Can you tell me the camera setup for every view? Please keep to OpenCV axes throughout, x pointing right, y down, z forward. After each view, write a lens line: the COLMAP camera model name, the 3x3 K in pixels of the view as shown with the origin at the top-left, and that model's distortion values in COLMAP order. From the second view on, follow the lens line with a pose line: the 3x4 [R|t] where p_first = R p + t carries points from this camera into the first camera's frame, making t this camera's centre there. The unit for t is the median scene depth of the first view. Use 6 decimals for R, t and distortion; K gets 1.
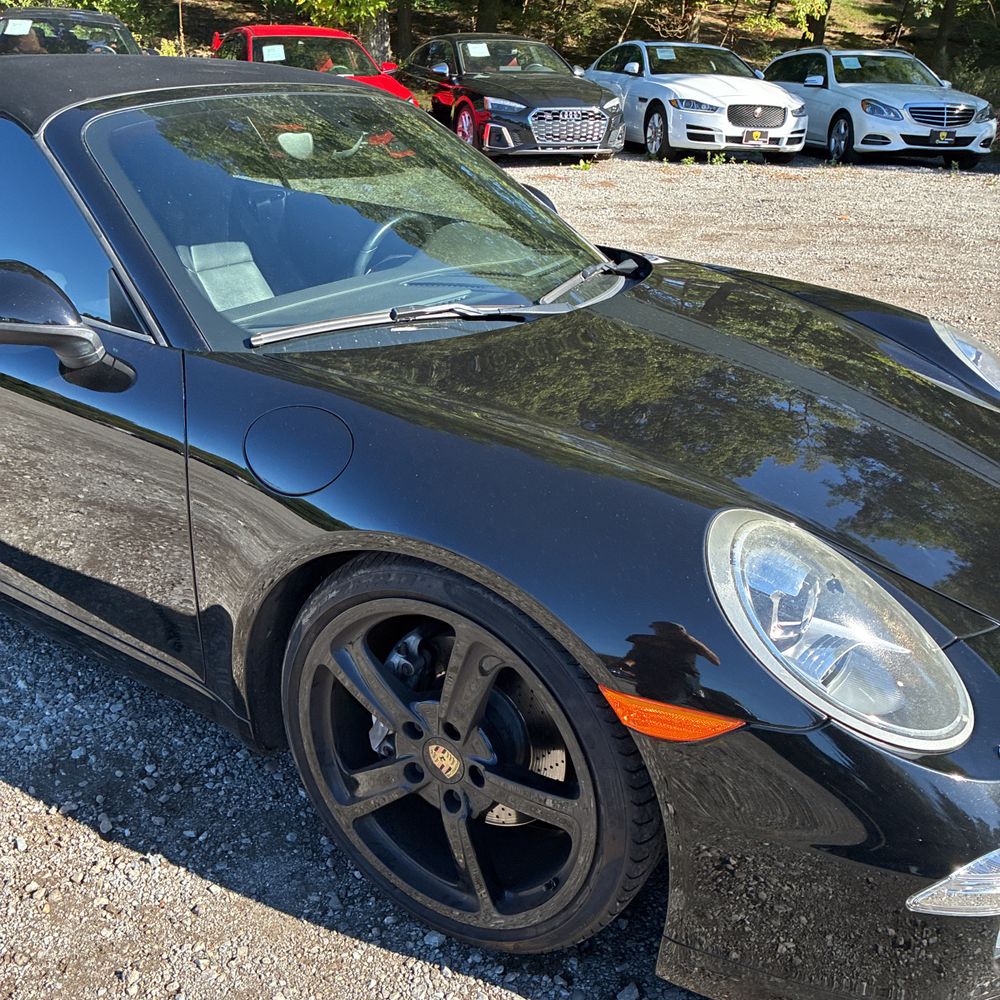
lens RADIAL K [[1005.4, 0, 492.7], [0, 1005.4, 507.3], [0, 0, 1]] dist [0.012199, 0.000000]
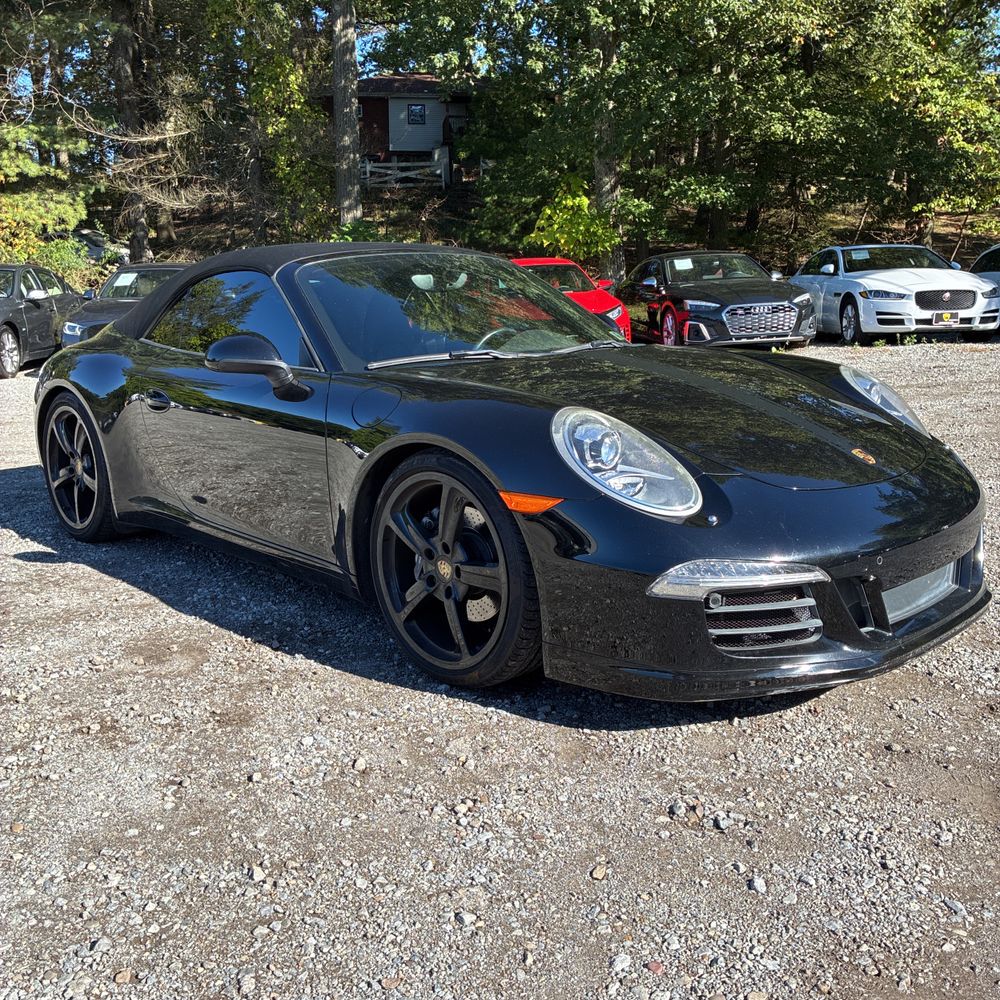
lens RADIAL K [[1005.4, 0, 505.1], [0, 1005.4, 496.0], [0, 0, 1]] dist [0.012199, 0.000000]
pose [[0.971196, -0.024664, -0.237001, 0.056984], [-0.027784, 0.976123, -0.215436, 0.059891], [0.236655, 0.215816, 0.947321, -0.081709]]
